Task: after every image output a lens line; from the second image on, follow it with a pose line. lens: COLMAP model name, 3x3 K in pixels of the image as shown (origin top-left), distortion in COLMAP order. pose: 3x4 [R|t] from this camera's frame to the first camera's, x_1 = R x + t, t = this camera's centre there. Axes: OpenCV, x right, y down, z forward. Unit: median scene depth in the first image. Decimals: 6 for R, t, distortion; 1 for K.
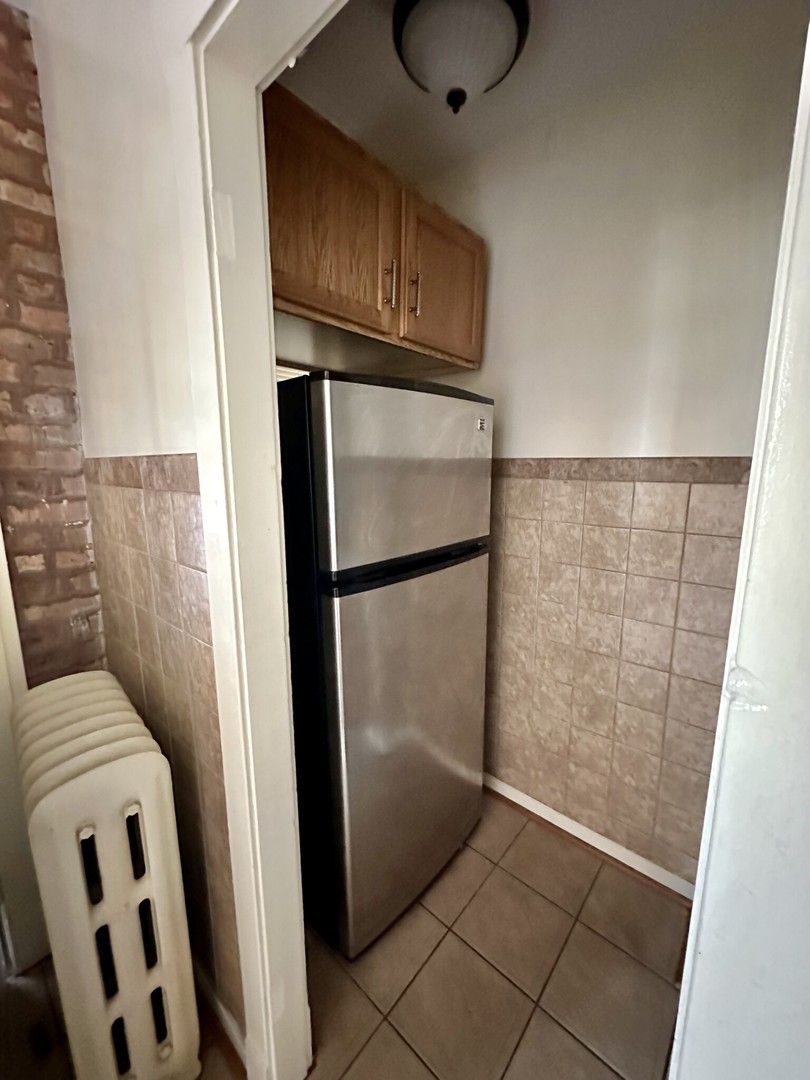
lens RADIAL K [[431.1, 0, 405.2], [0, 431.1, 542.3], [0, 0, 1]] dist [0.001287, -0.000095]
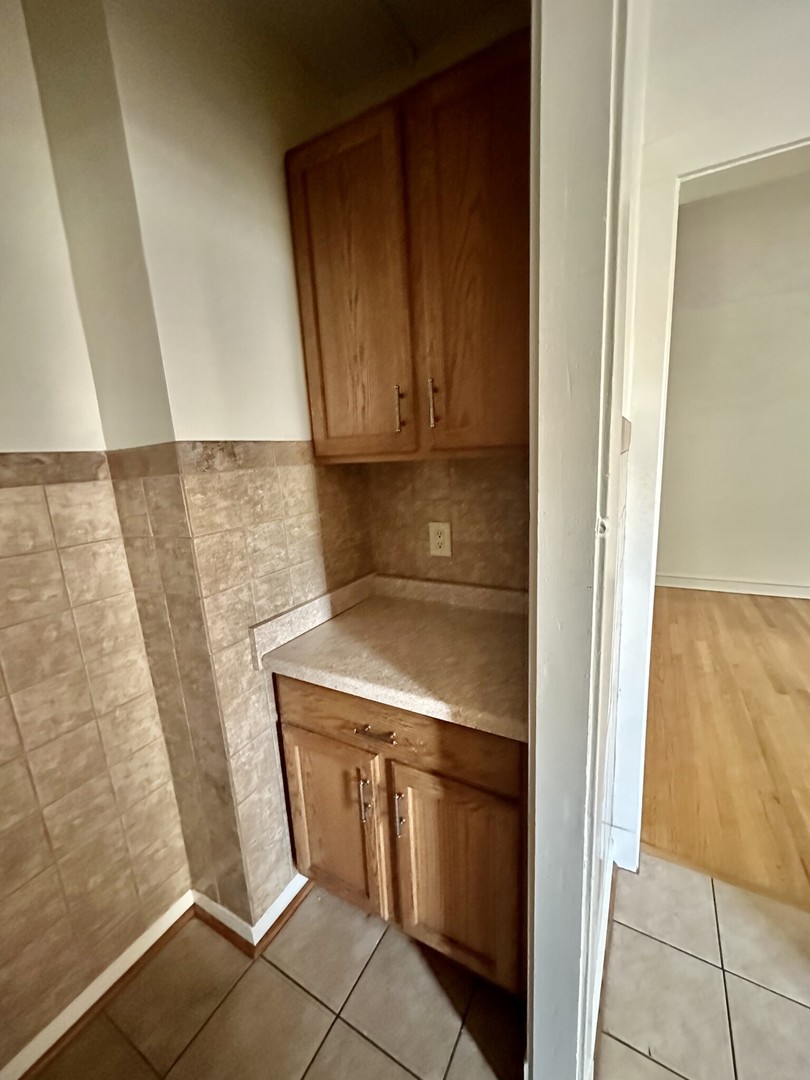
lens RADIAL K [[431.1, 0, 405.6], [0, 431.1, 539.3], [0, 0, 1]] dist [0.001287, -0.000095]
pose [[-0.195100, -0.191071, 0.961992, -0.217054], [0.223111, 0.946478, 0.233238, -0.074508], [-0.955069, 0.260136, -0.142028, 0.476186]]
